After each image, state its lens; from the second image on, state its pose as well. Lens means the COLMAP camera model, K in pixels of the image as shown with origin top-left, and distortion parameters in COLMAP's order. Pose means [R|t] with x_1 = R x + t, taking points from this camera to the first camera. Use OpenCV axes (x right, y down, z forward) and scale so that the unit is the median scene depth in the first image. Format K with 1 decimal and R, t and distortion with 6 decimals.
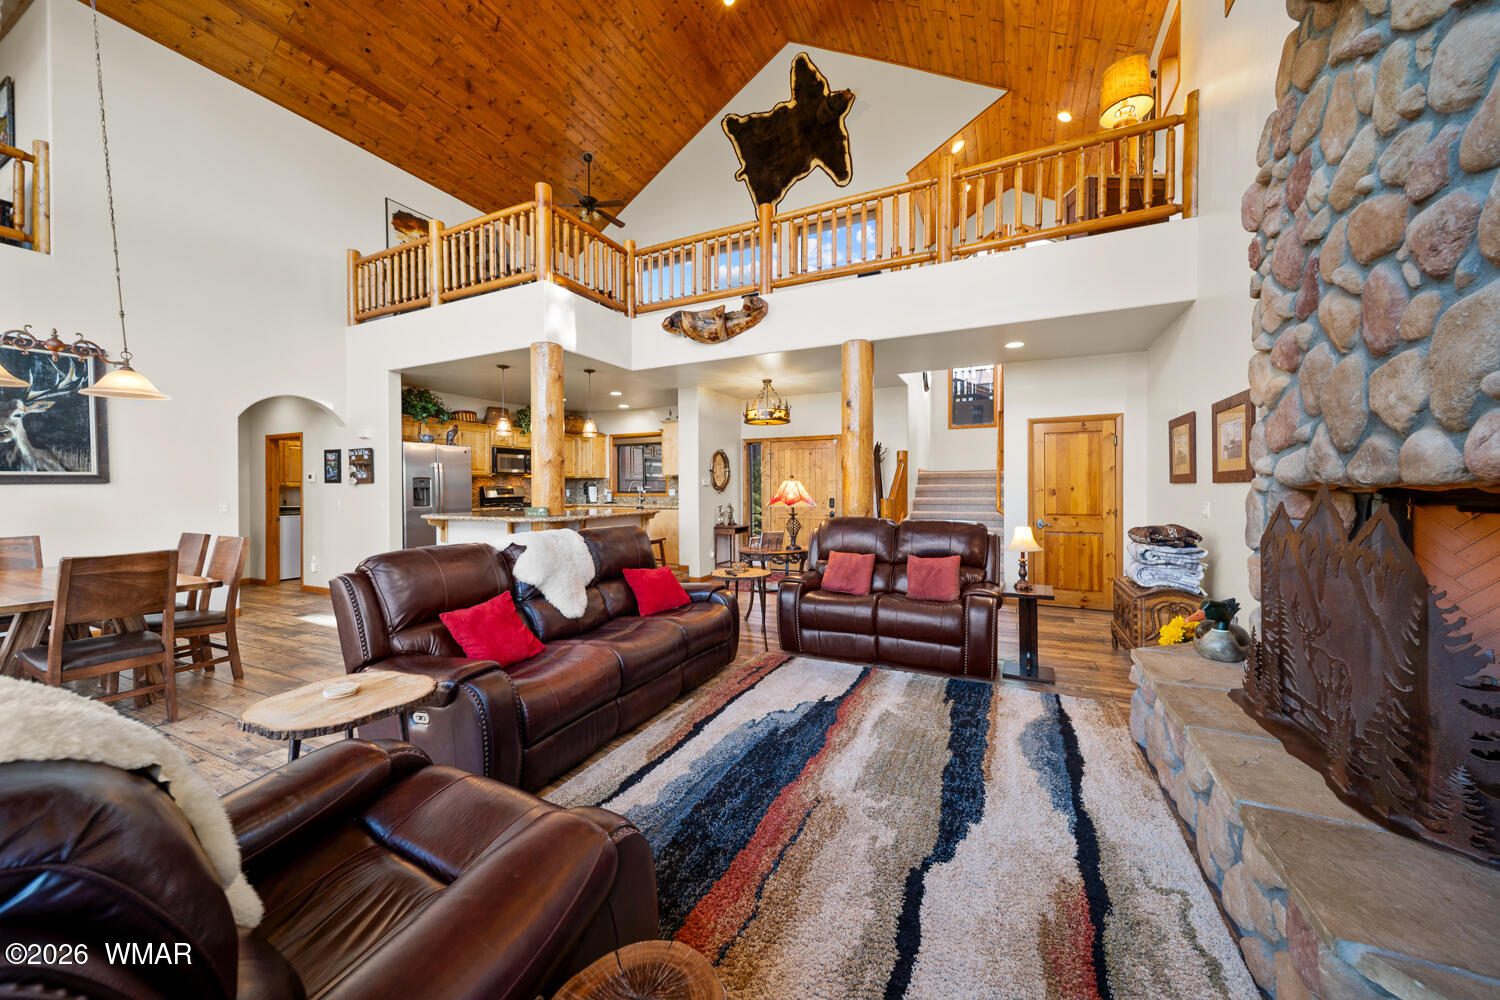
lens RADIAL K [[536.8, 0, 752.2], [0, 536.8, 489.5], [0, 0, 1]] dist [0.008402, -0.001069]
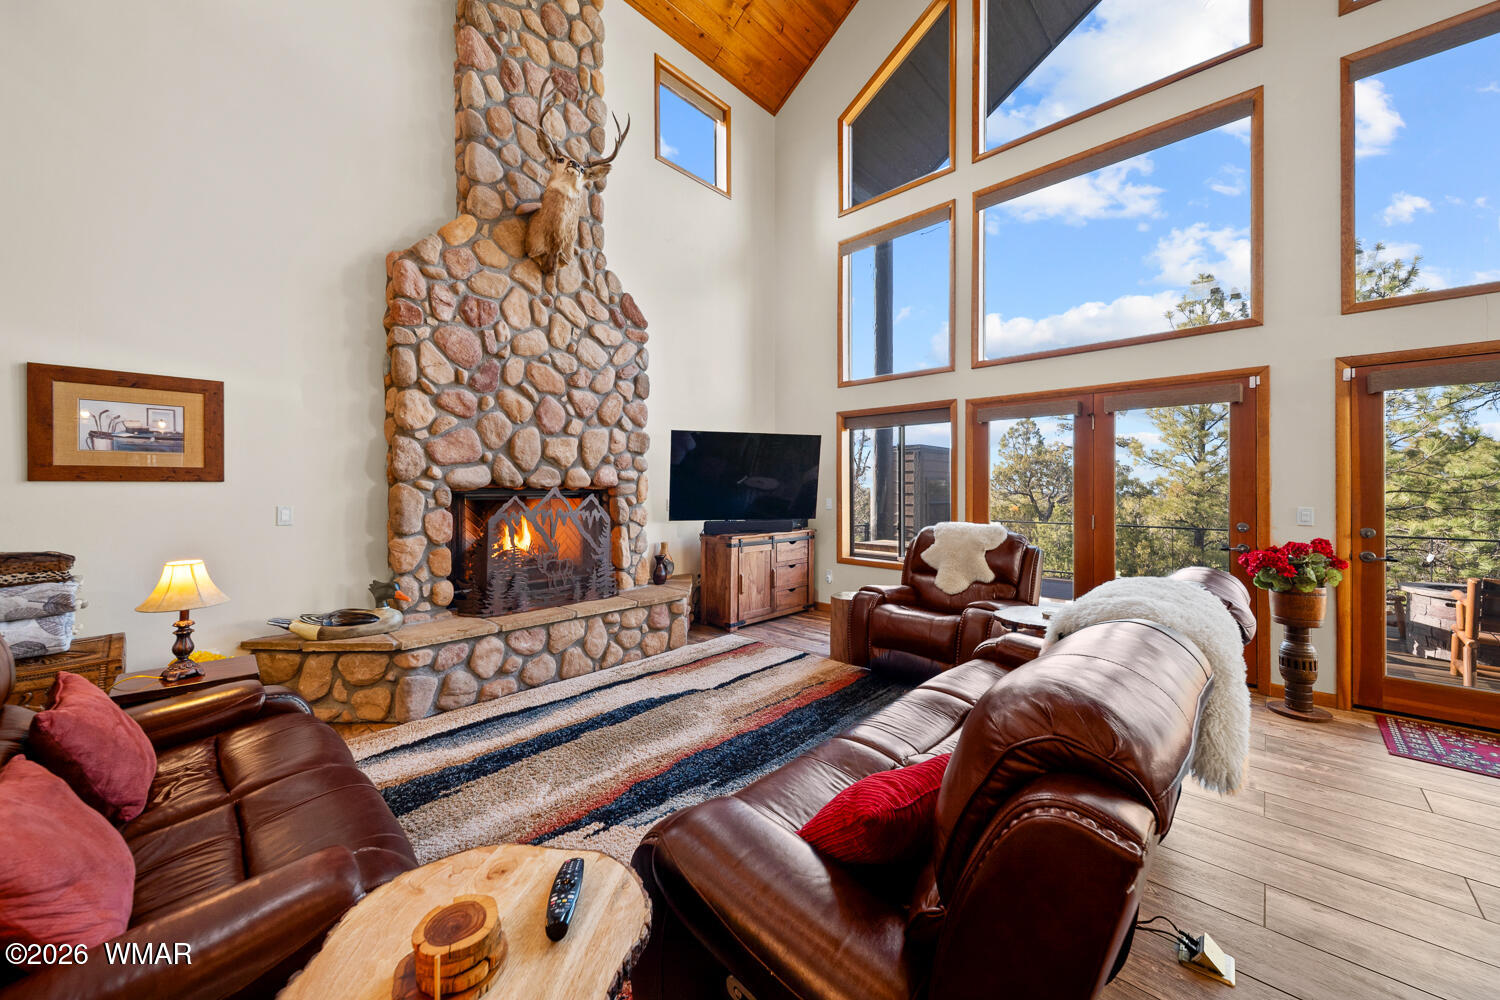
lens RADIAL K [[536.8, 0, 758.9], [0, 536.8, 489.8], [0, 0, 1]] dist [0.008402, -0.001069]
pose [[-0.956521, 0.007205, 0.291576, -0.248541], [0.007276, 0.999973, -0.000839, 0.006097], [-0.291574, 0.001319, -0.956547, 1.713290]]
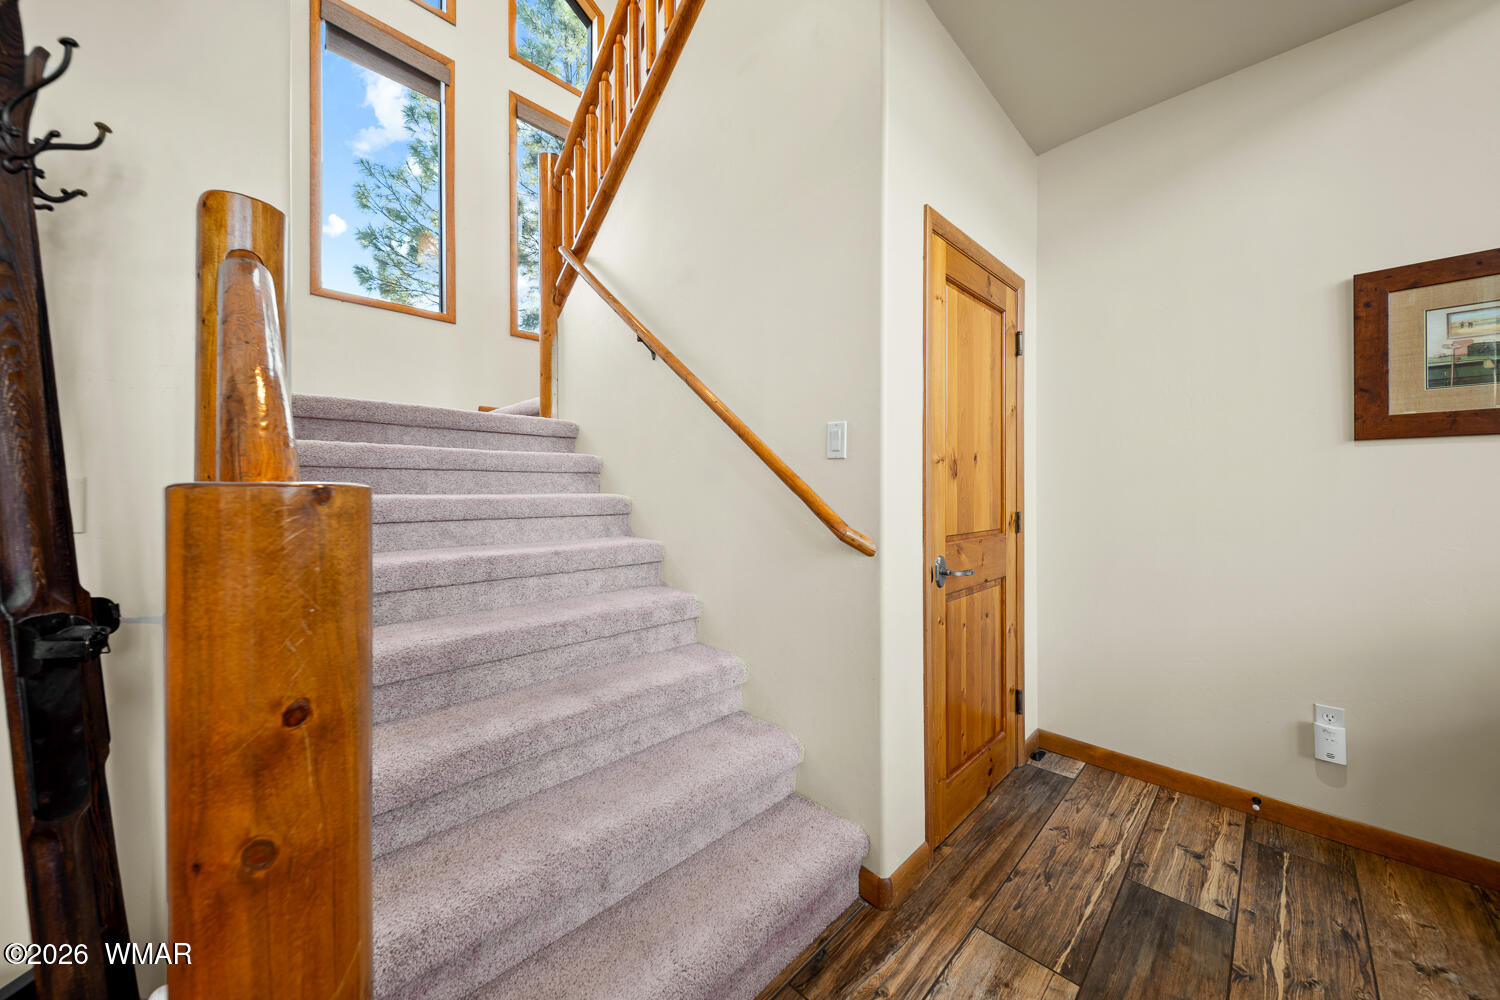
lens RADIAL K [[536.8, 0, 752.5], [0, 536.8, 494.2], [0, 0, 1]] dist [0.008402, -0.001069]
pose [[0.317497, -0.000766, 0.948259, 0.094337], [0.005519, 0.999984, -0.001040, 0.026702], [-0.948243, 0.005563, 0.317496, 1.693295]]
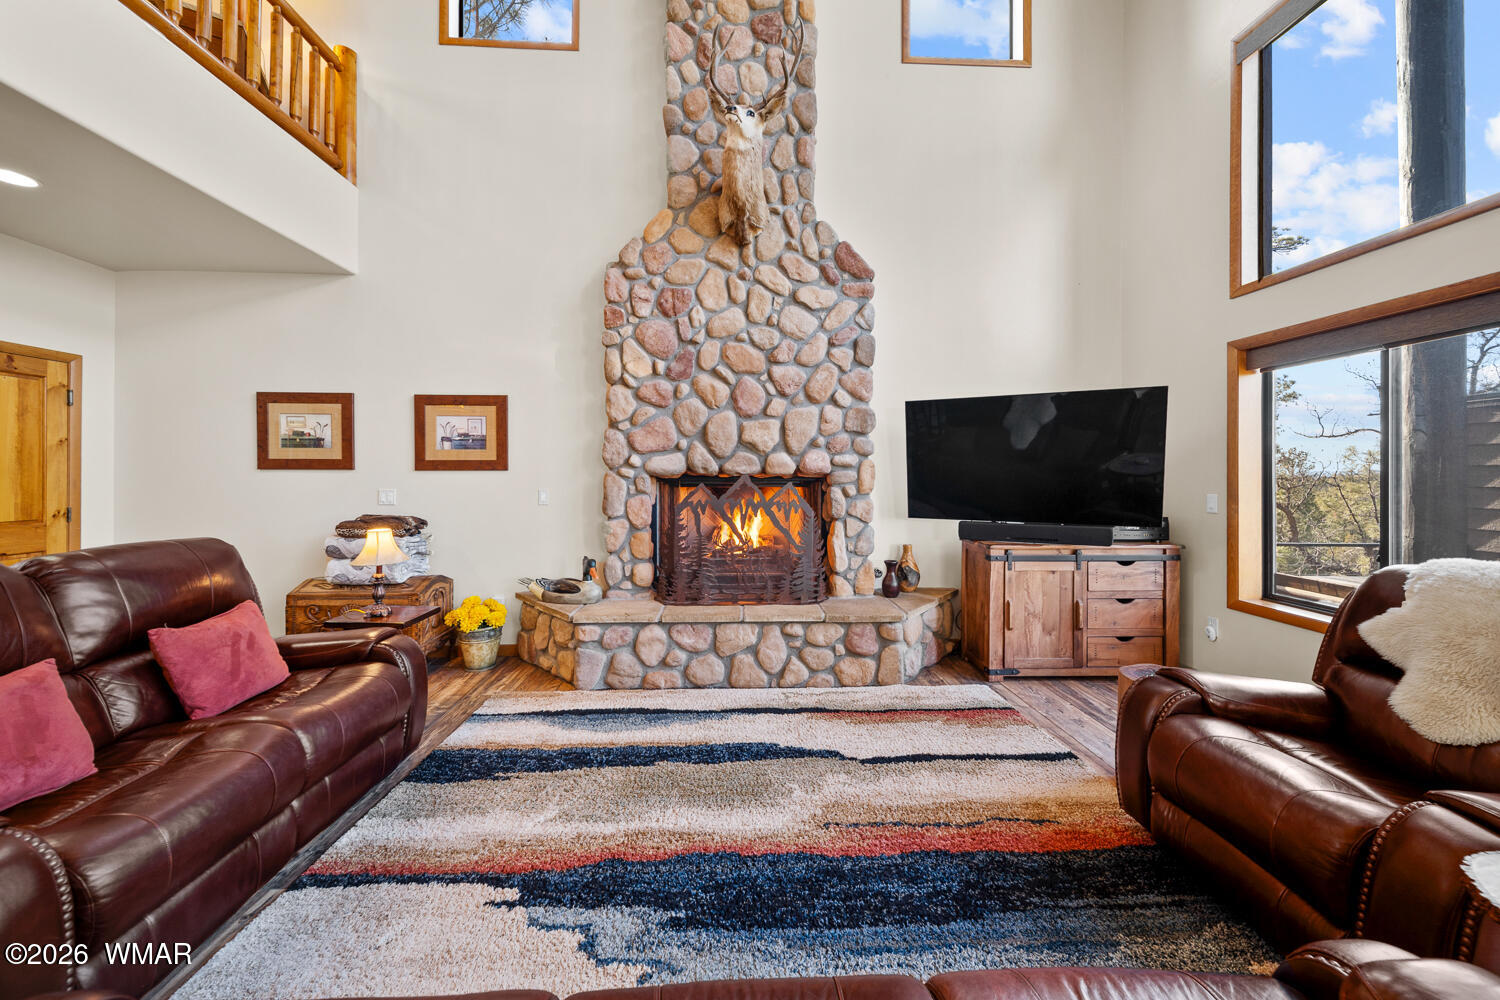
lens RADIAL K [[536.8, 0, 749.4], [0, 536.8, 477.6], [0, 0, 1]] dist [0.008402, -0.001069]
pose [[-0.480350, 0.005318, 0.877061, -0.453160], [0.001062, 0.999984, -0.005482, 0.008512], [-0.877076, -0.001701, -0.480348, 1.166511]]
